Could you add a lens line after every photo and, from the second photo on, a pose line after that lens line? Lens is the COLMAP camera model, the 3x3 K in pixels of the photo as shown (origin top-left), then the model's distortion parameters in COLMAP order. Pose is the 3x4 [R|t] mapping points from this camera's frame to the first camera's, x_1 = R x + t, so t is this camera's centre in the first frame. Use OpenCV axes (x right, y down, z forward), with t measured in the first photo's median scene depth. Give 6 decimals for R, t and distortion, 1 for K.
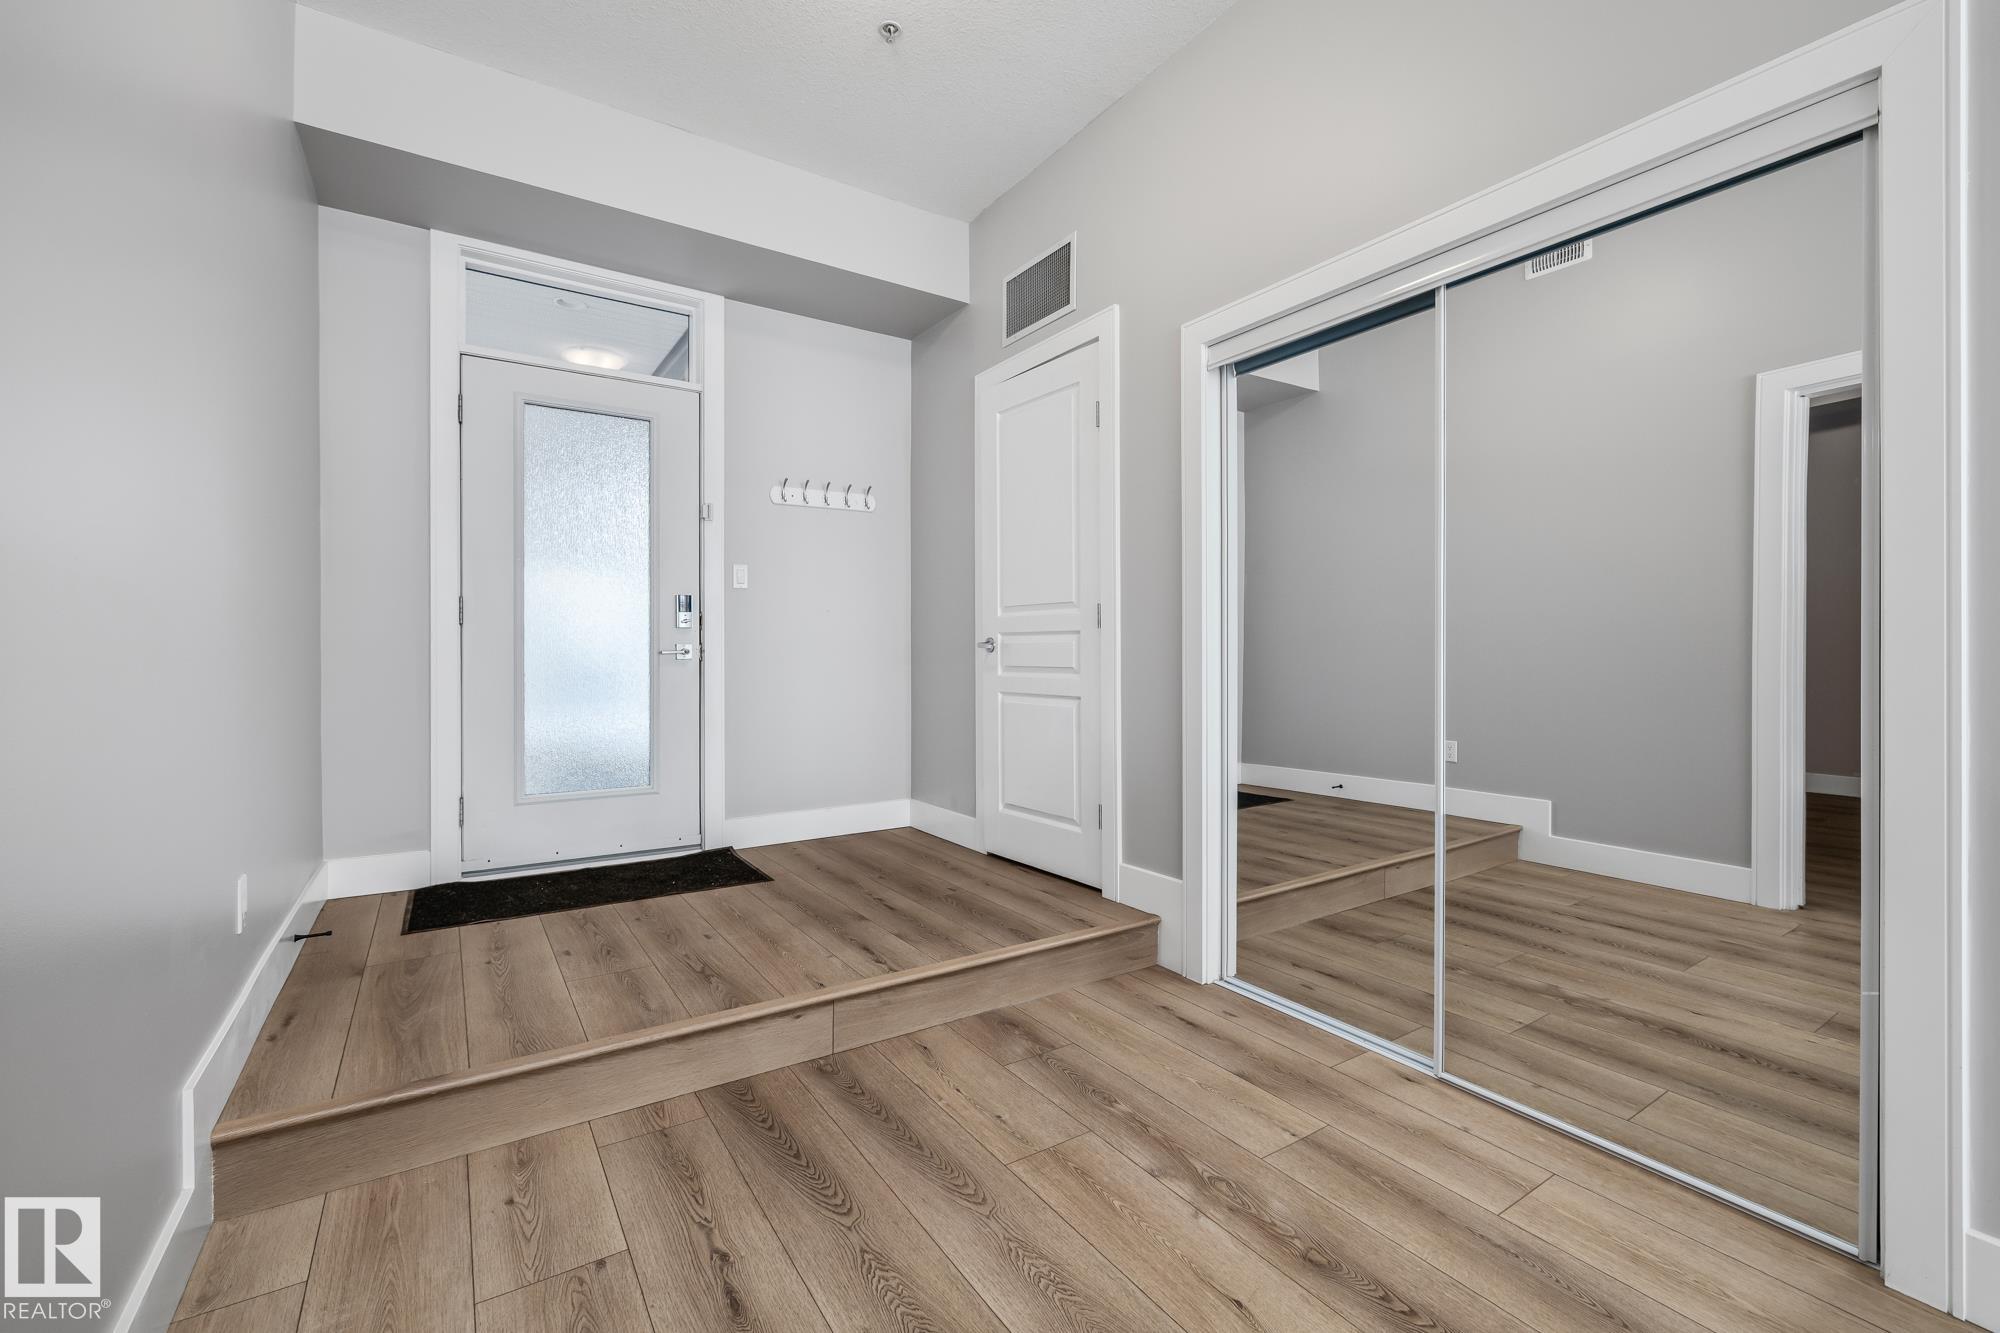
lens RADIAL K [[838.4, 0, 998.2], [0, 838.4, 651.0], [0, 0, 1]] dist [-0.001411, -0.000030]
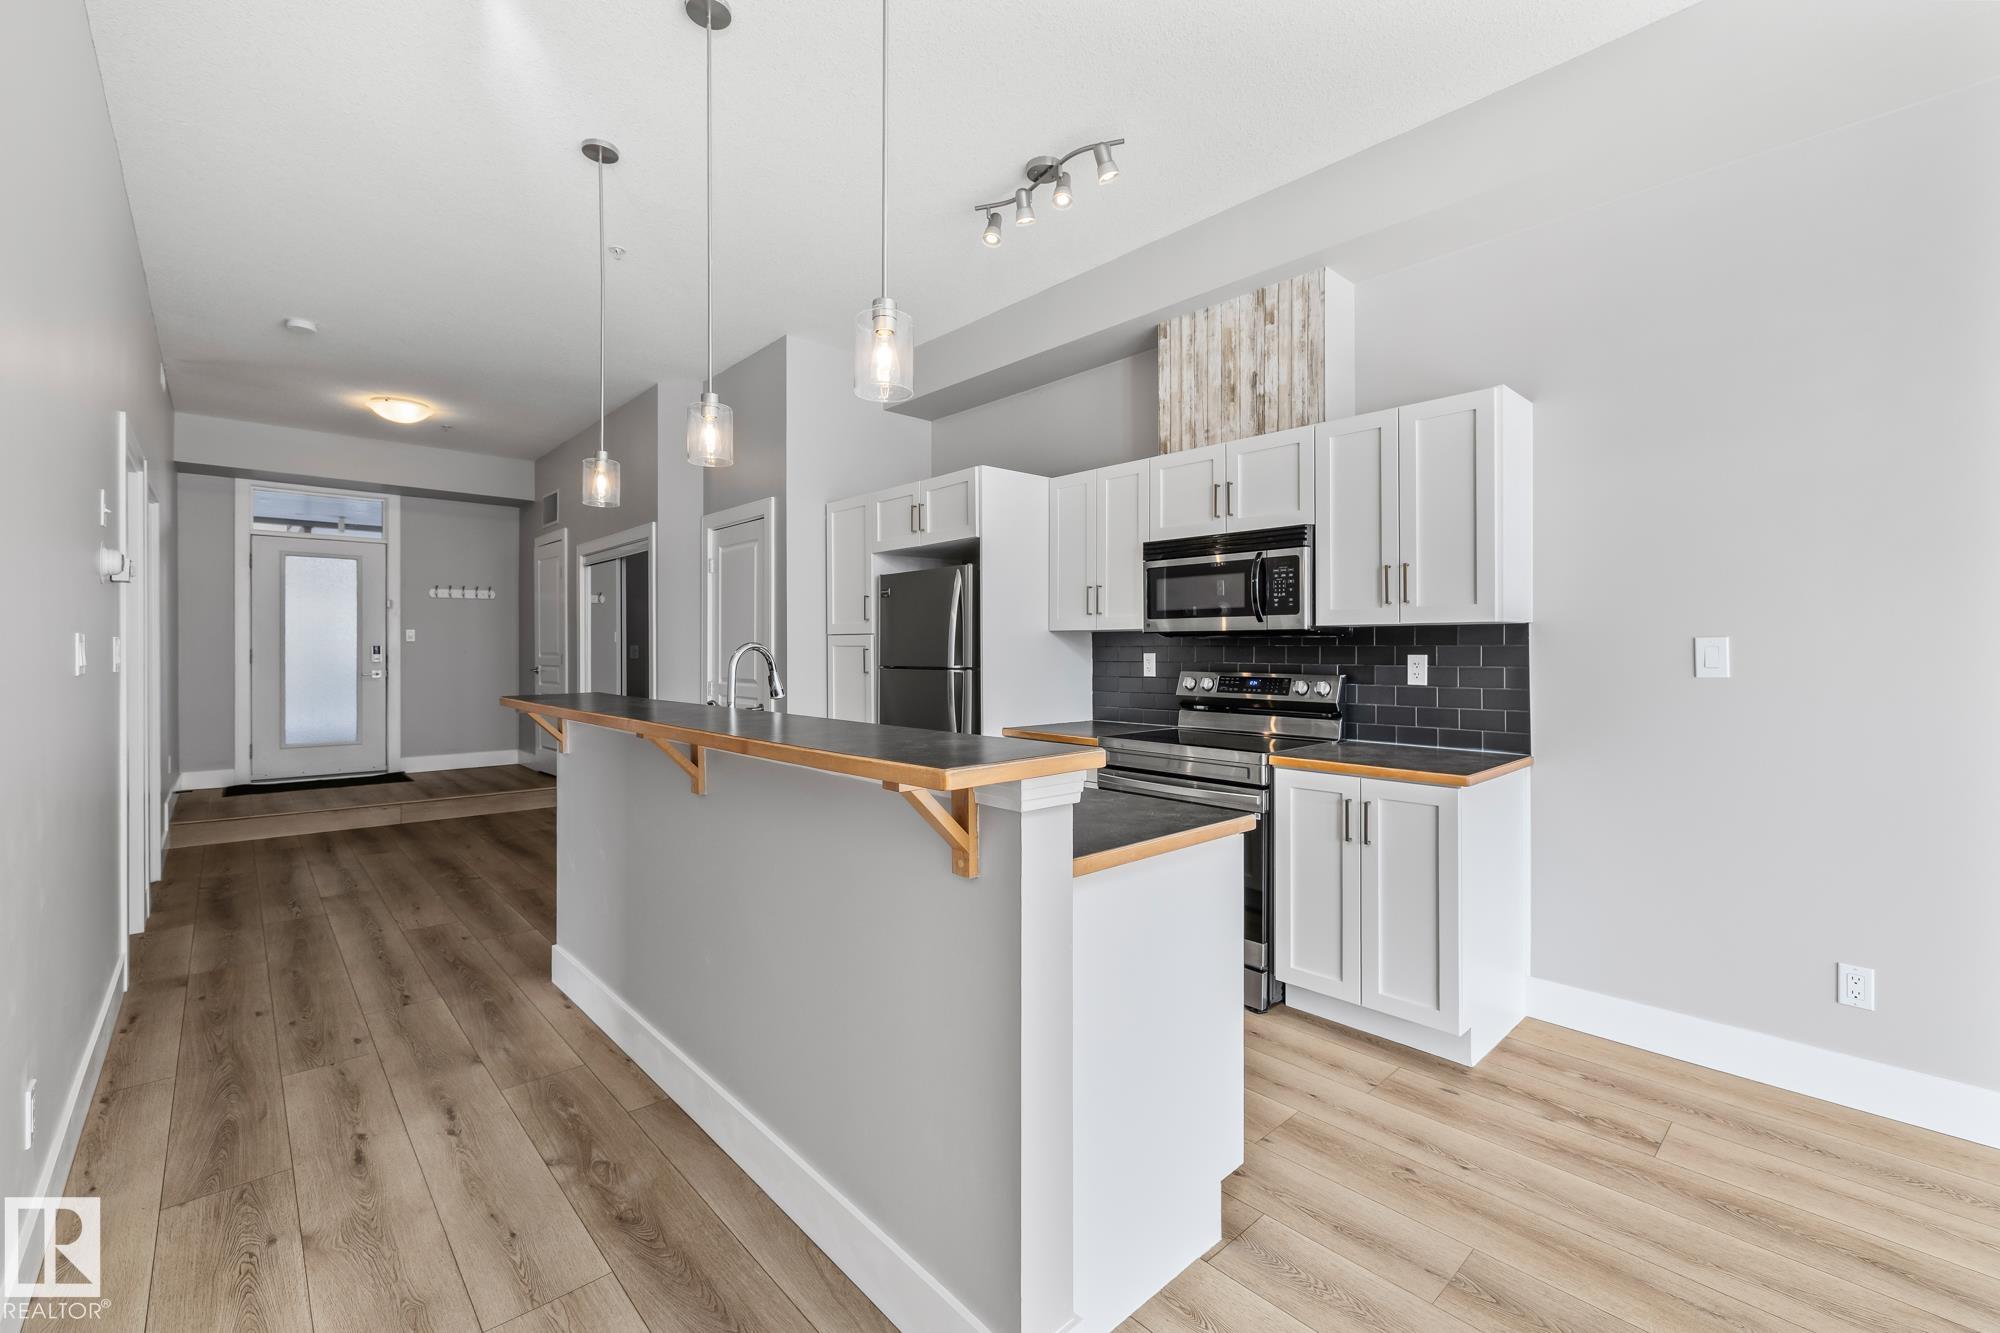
lens RADIAL K [[843.9, 0, 1002.6], [0, 843.9, 651.3], [0, 0, 1]] dist [-0.000360, 0.000180]
pose [[0.986806, 0.001704, 0.161897, 0.823406], [-0.001358, 0.999997, -0.002250, -0.053098], [-0.161901, 0.002001, 0.986805, -1.309643]]
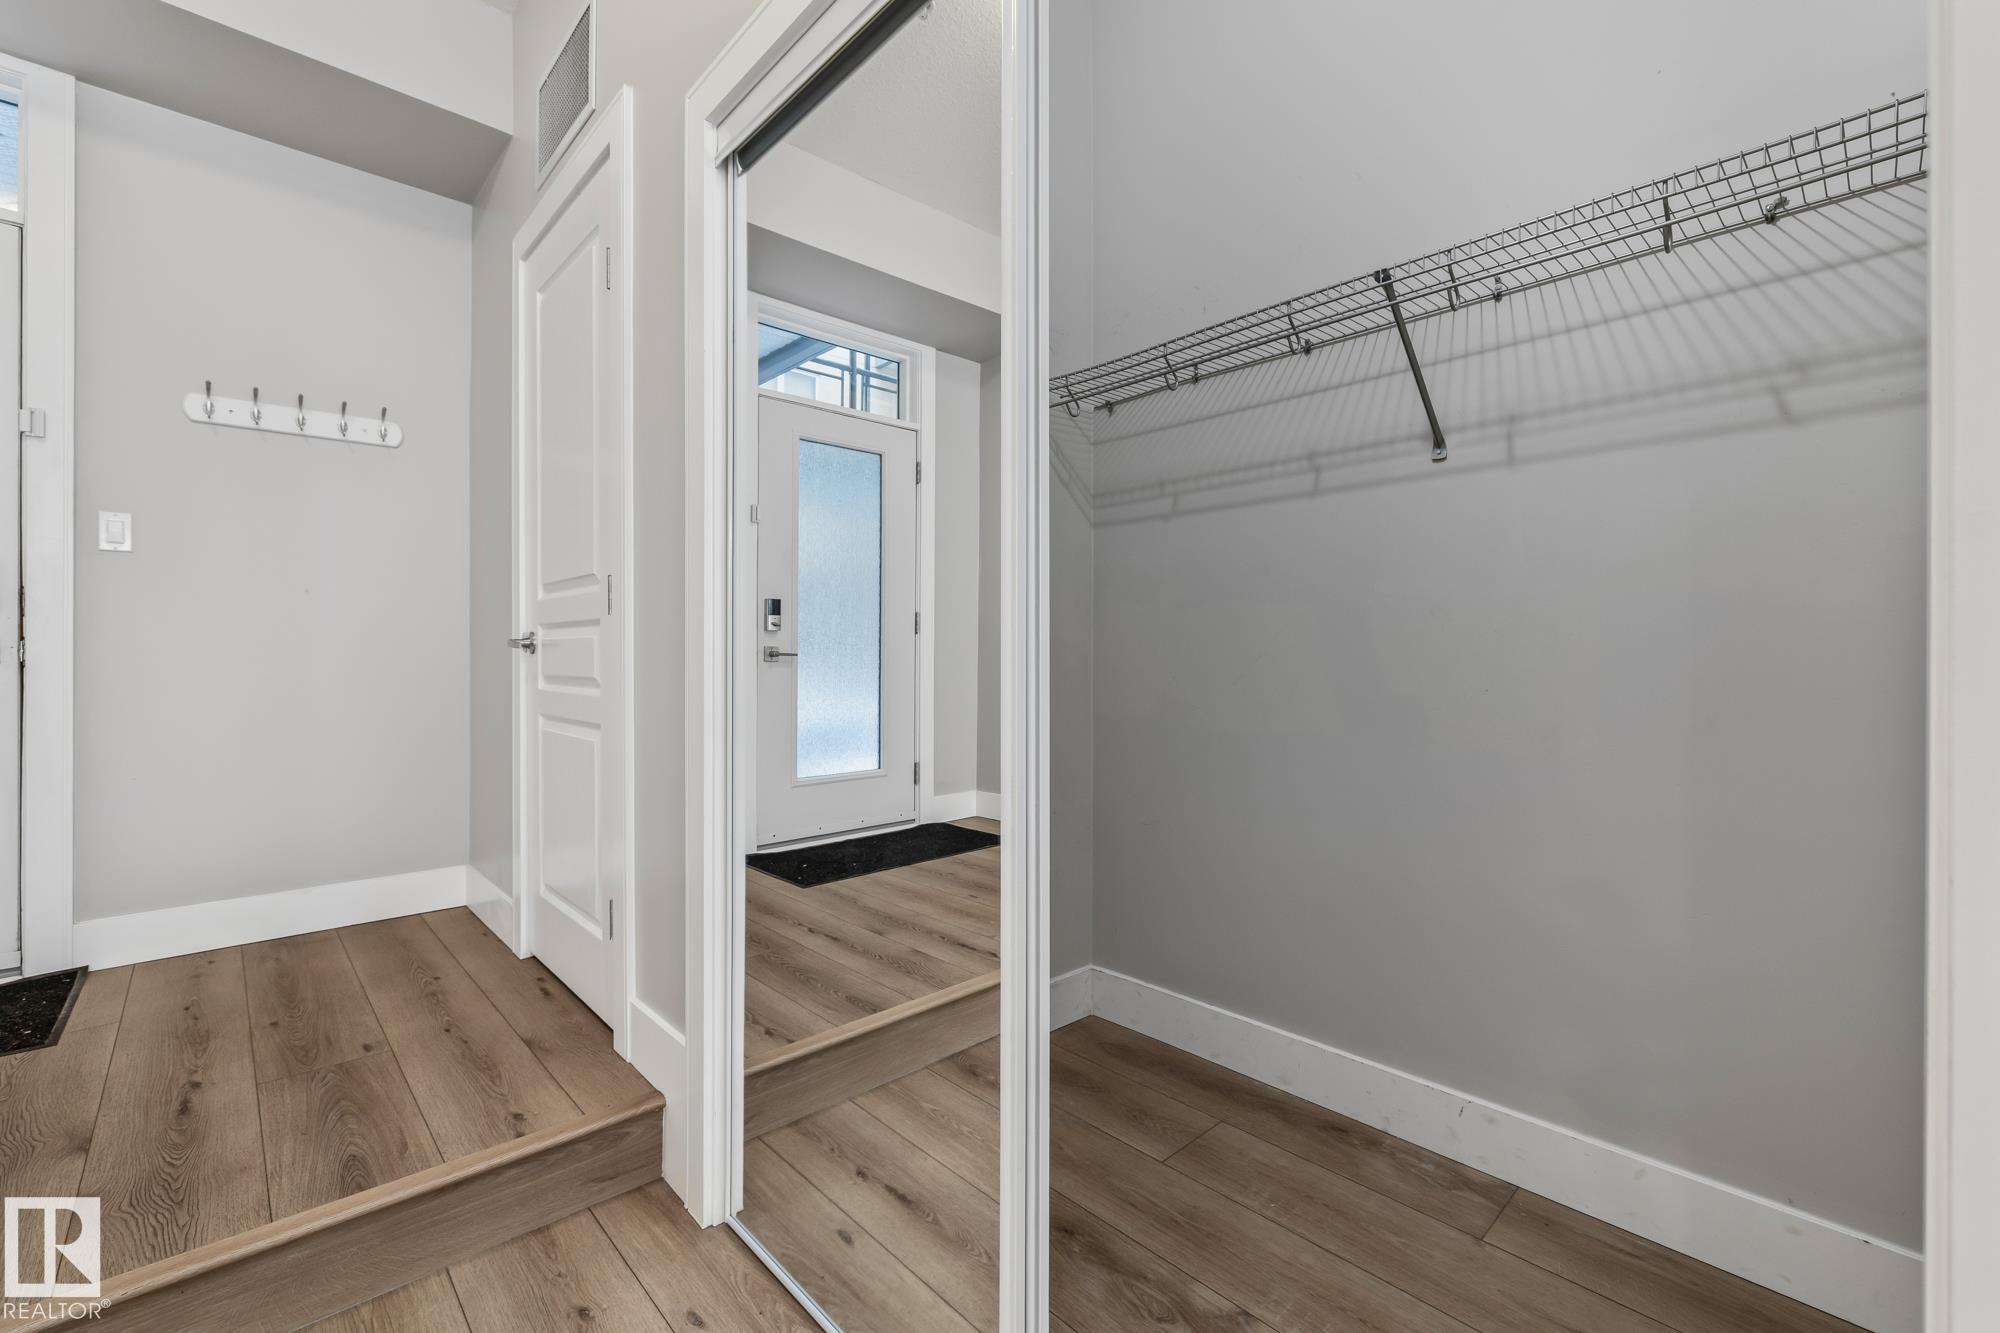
lens RADIAL K [[843.9, 0, 1002.6], [0, 843.9, 651.3], [0, 0, 1]] dist [-0.000360, 0.000180]
pose [[0.985719, 0.003443, 0.168363, 0.263138], [-0.003176, 0.999993, -0.001857, -0.000498], [-0.168368, 0.001296, 0.985723, 0.293464]]
